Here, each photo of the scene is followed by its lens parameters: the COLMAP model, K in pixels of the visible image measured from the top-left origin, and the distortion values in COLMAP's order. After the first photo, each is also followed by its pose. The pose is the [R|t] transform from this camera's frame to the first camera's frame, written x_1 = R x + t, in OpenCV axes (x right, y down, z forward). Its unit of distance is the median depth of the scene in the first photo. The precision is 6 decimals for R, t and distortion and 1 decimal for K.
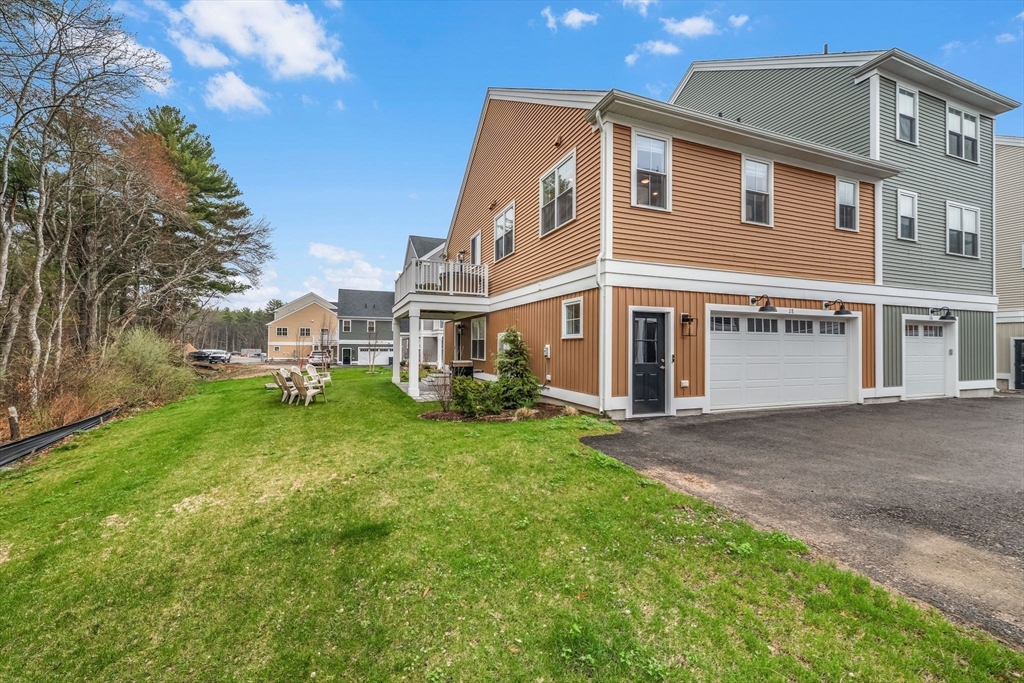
lens RADIAL K [[455.7, 0, 512.0], [0, 455.7, 341.5], [0, 0, 1]] dist [-0.031308, -0.000089]
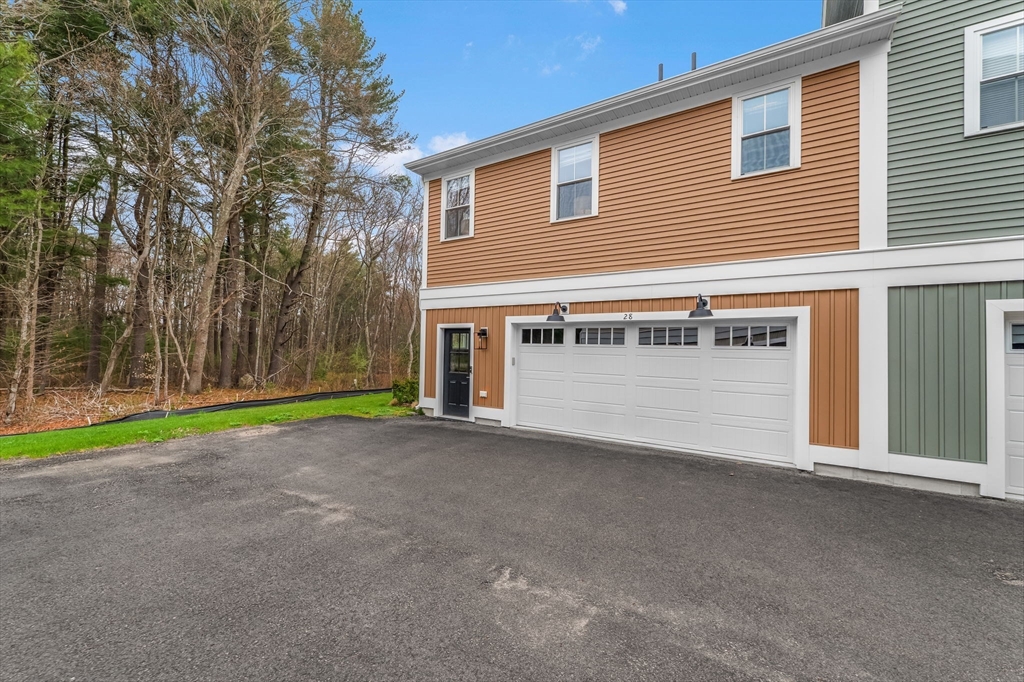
lens RADIAL K [[424.6, 0, 510.1], [0, 424.6, 352.4], [0, 0, 1]] dist [-0.000535, -0.000121]
pose [[0.572296, -0.002059, -0.820045, 1.184156], [-0.024321, 0.999514, -0.019482, 0.013101], [0.819687, 0.031094, 0.571968, 0.462951]]
